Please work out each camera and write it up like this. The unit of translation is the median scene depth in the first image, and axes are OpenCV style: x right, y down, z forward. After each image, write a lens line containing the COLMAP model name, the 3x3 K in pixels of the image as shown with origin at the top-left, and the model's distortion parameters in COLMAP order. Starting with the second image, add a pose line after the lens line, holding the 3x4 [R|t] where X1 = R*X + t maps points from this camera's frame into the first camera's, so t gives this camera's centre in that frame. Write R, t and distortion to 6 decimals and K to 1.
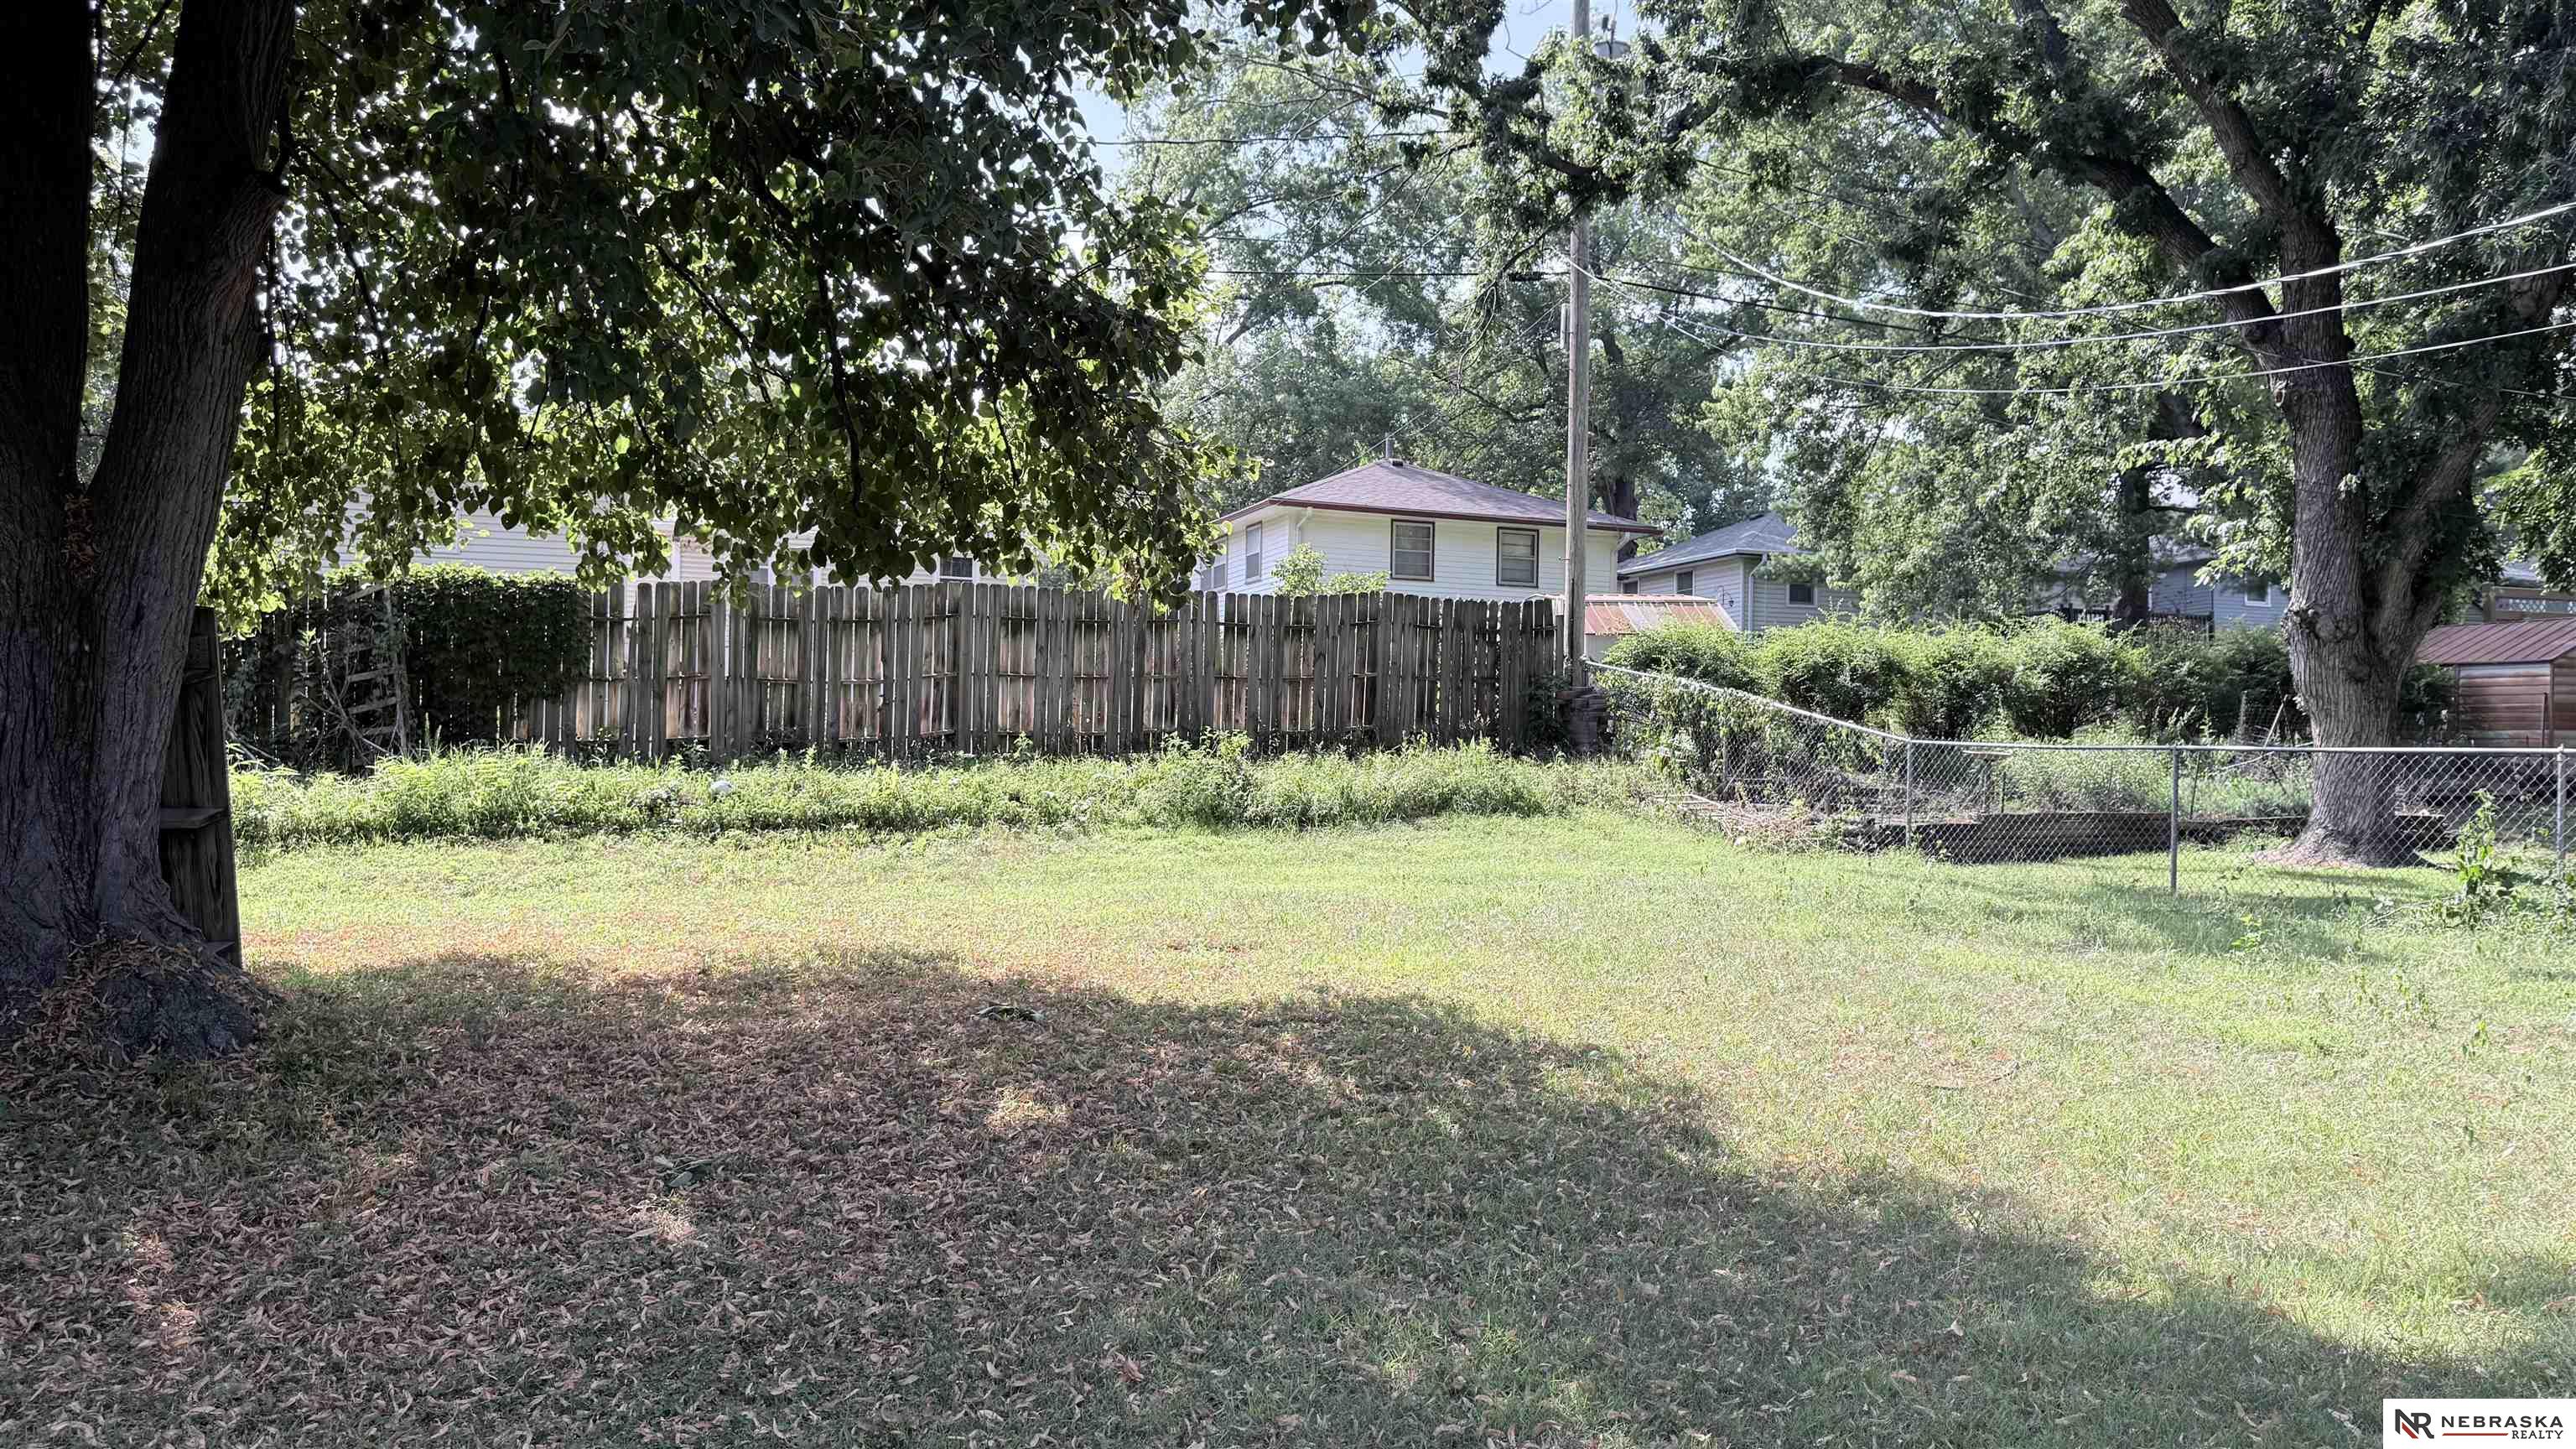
lens RADIAL K [[1809.9, 0, 1288.0], [0, 1809.9, 724.5], [0, 0, 1]] dist [0.153077, -0.252971]
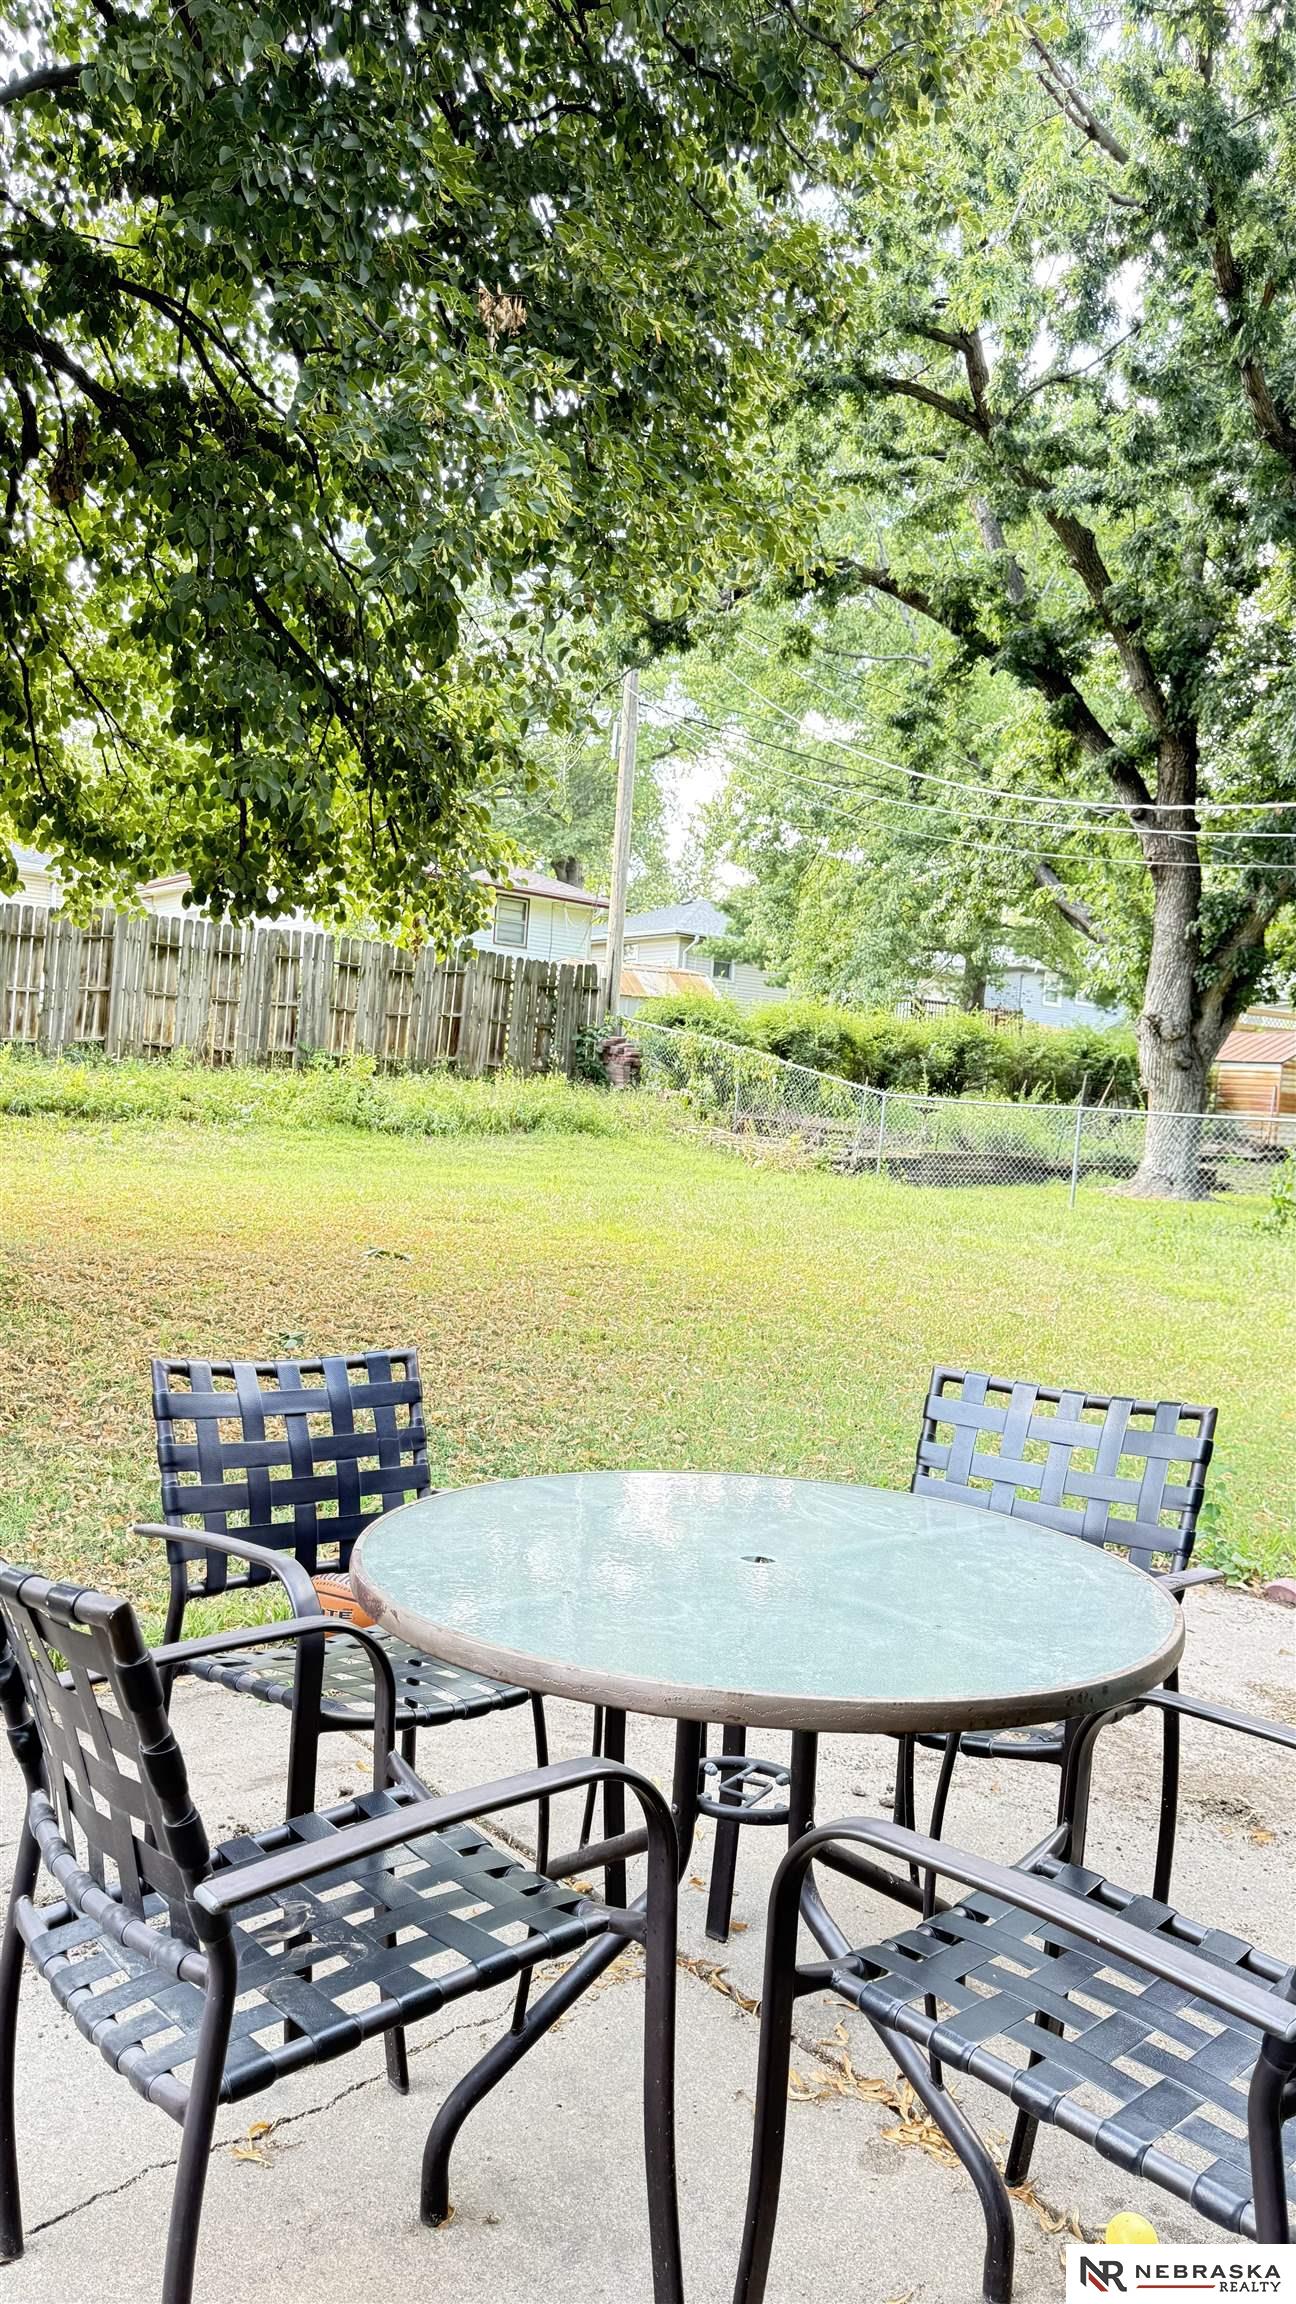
lens RADIAL K [[1618.7, 0, 635.7], [0, 1618.7, 1153.0], [0, 0, 1]] dist [0.153077, -0.252971]
pose [[0.965182, 0.048435, 0.257054, -0.129412], [-0.062555, 0.996932, 0.047036, 0.006443], [-0.253987, -0.061479, 0.965252, -0.095990]]
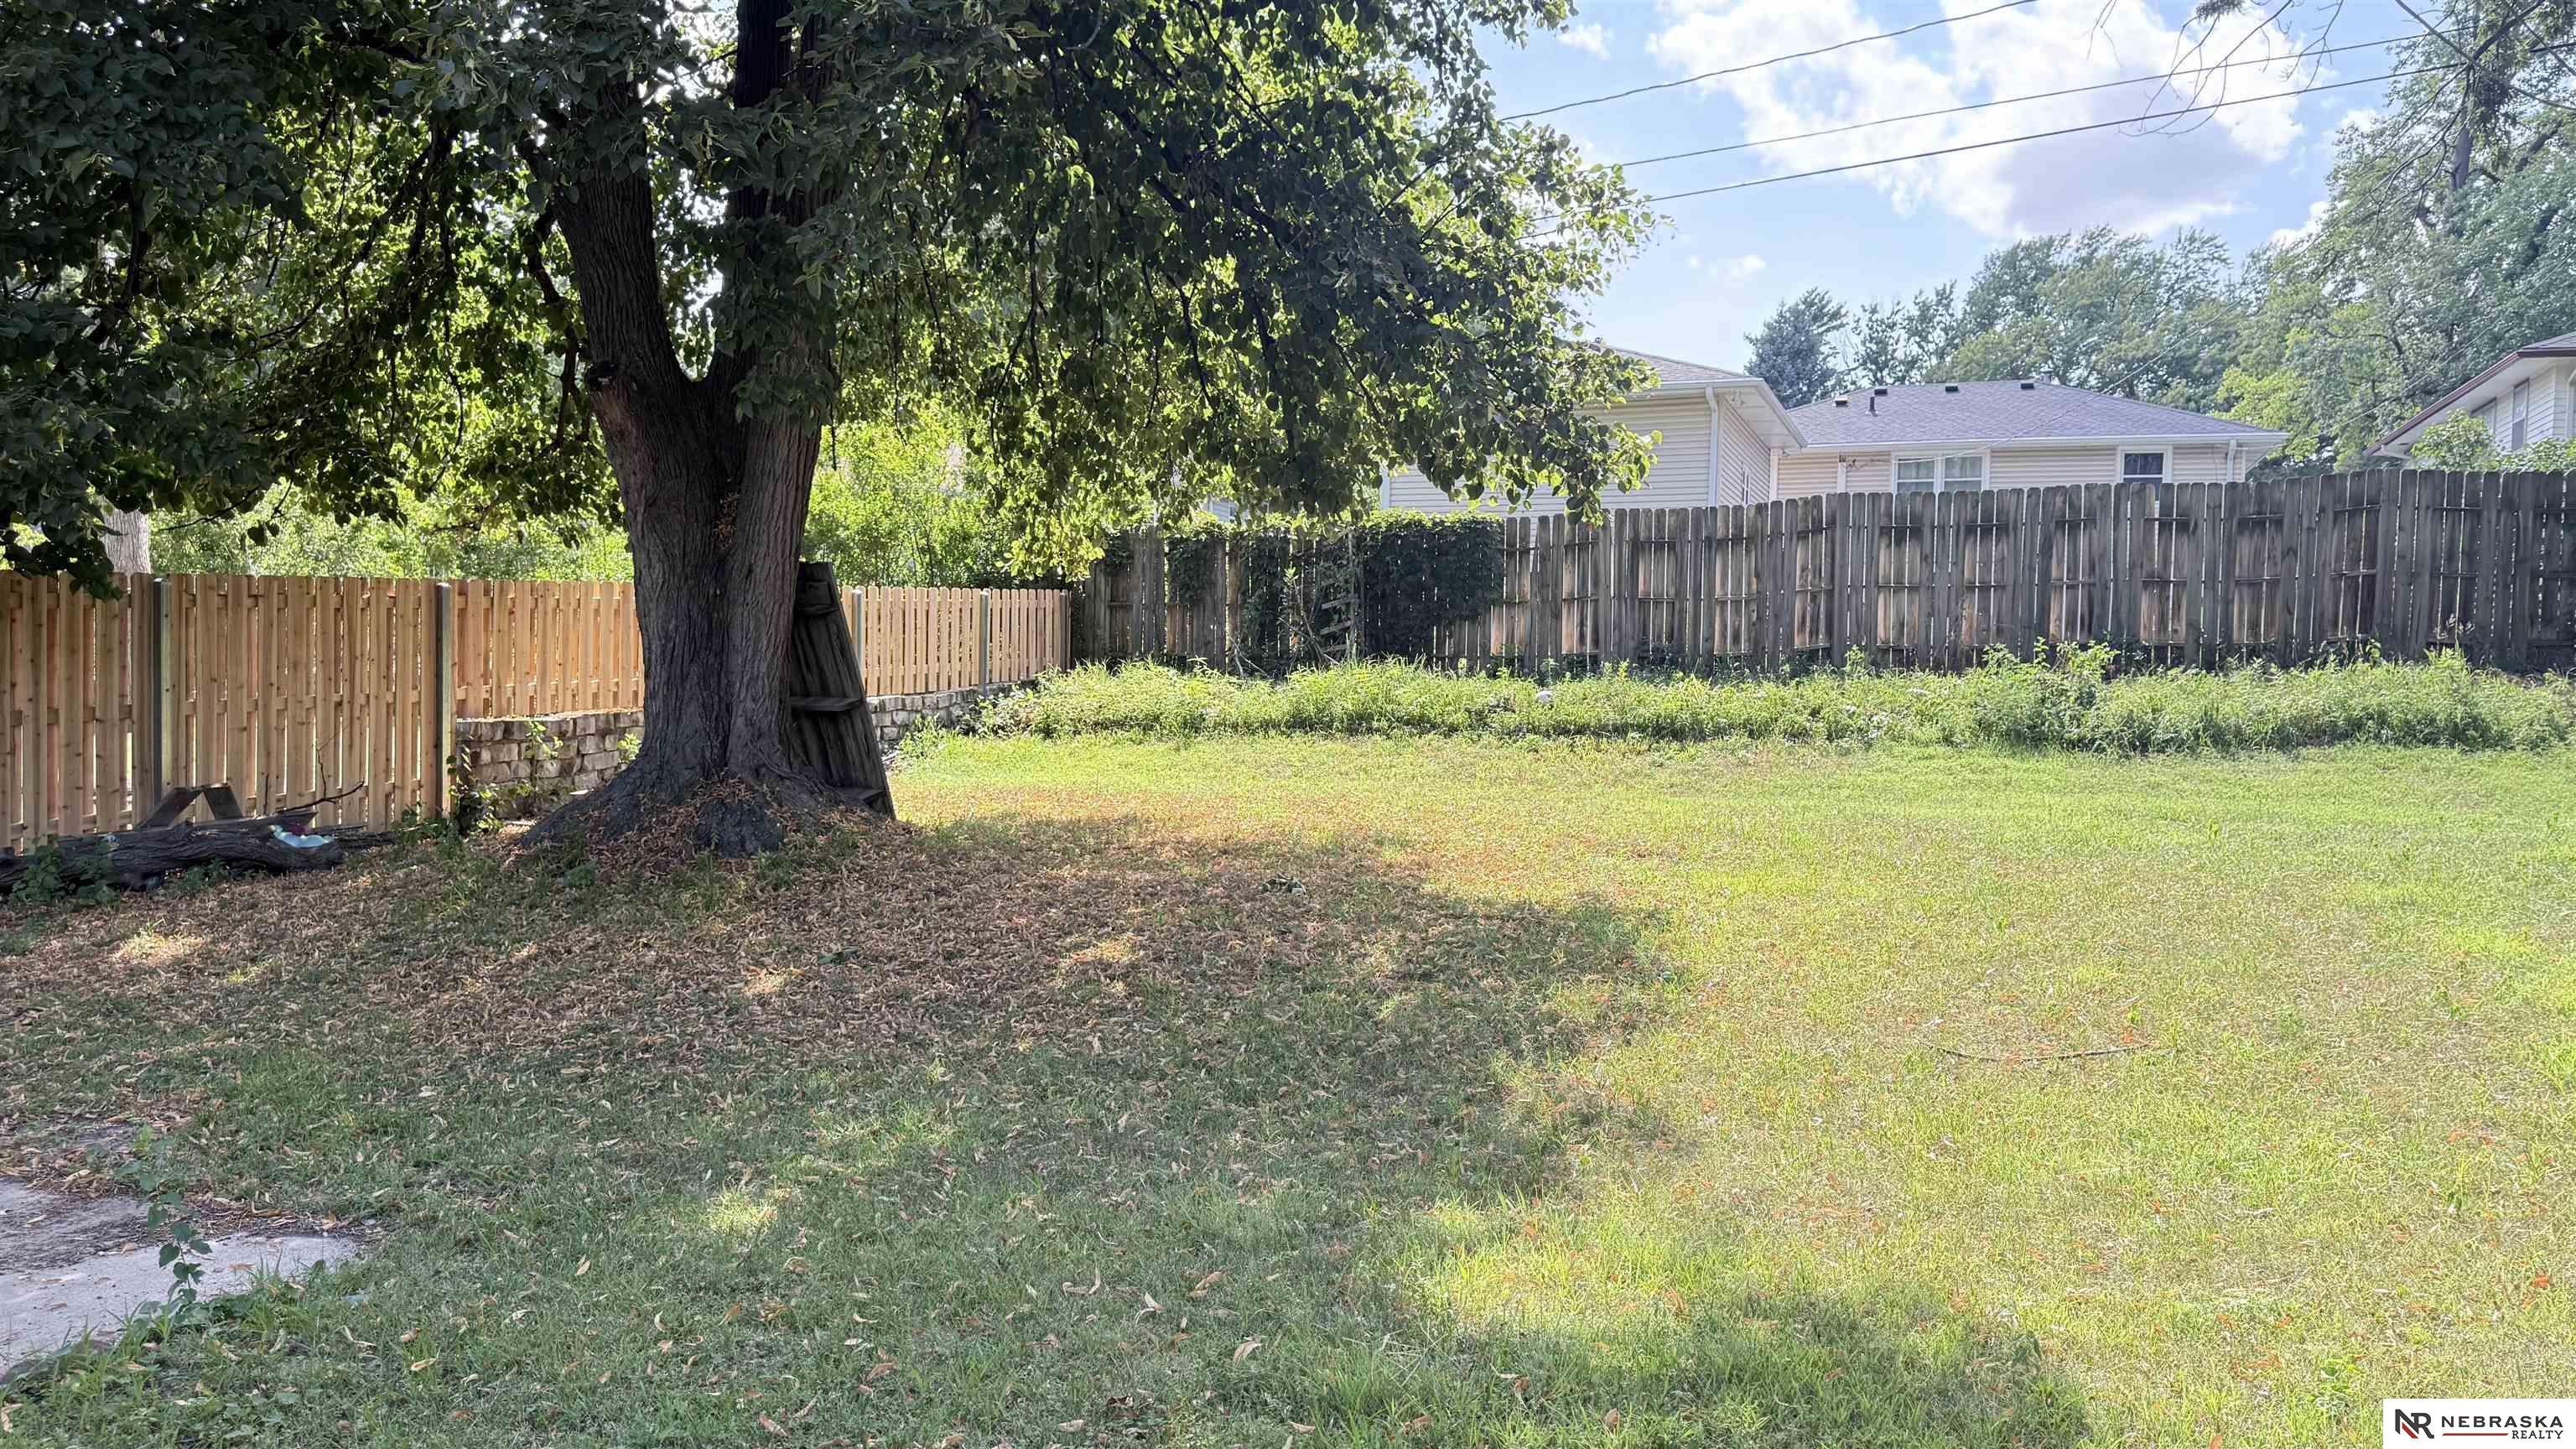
lens RADIAL K [[1809.9, 0, 1288.0], [0, 1809.9, 724.5], [0, 0, 1]] dist [0.153077, -0.252971]
pose [[0.733644, 0.023695, -0.679121, 0.293663], [0.006576, 0.999098, 0.041962, 0.003170], [0.679503, -0.035251, 0.732826, 0.071664]]
